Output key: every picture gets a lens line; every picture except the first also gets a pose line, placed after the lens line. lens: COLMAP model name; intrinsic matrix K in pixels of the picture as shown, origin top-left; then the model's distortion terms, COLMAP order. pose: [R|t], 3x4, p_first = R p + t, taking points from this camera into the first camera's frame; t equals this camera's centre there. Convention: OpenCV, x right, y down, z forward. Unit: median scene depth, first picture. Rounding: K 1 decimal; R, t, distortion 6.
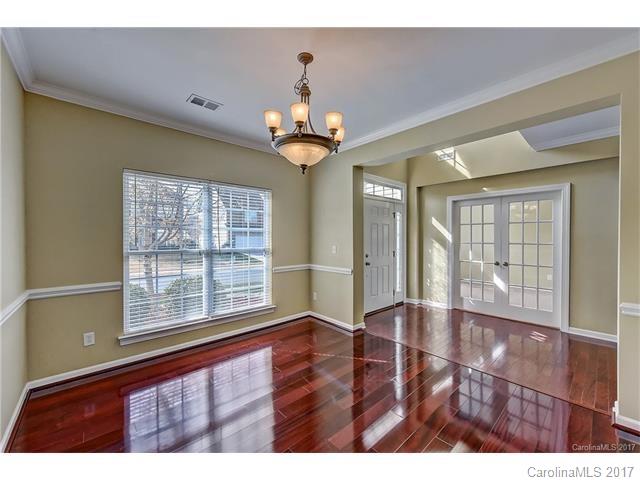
lens RADIAL K [[256.3, 0, 320.6], [0, 256.3, 241.0], [0, 0, 1]] dist [0.002043, 0.000011]
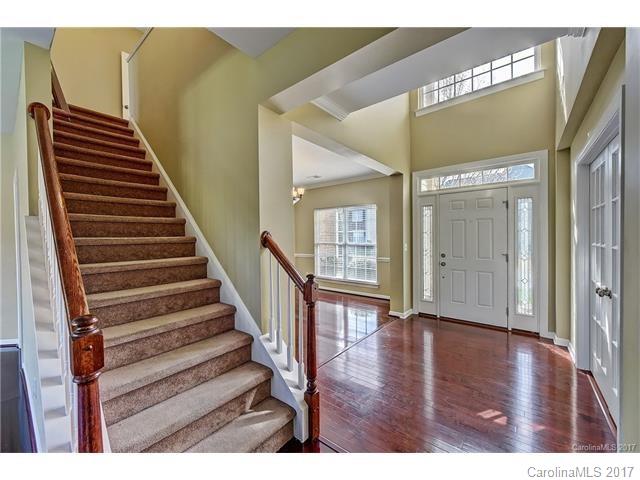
lens RADIAL K [[256.3, 0, 320.6], [0, 256.3, 241.0], [0, 0, 1]] dist [0.002043, 0.000011]
pose [[0.148819, 0.016962, -0.988719, 1.335610], [0.000188, 0.999852, 0.017181, -0.013895], [0.988864, -0.002743, 0.148794, 0.539374]]
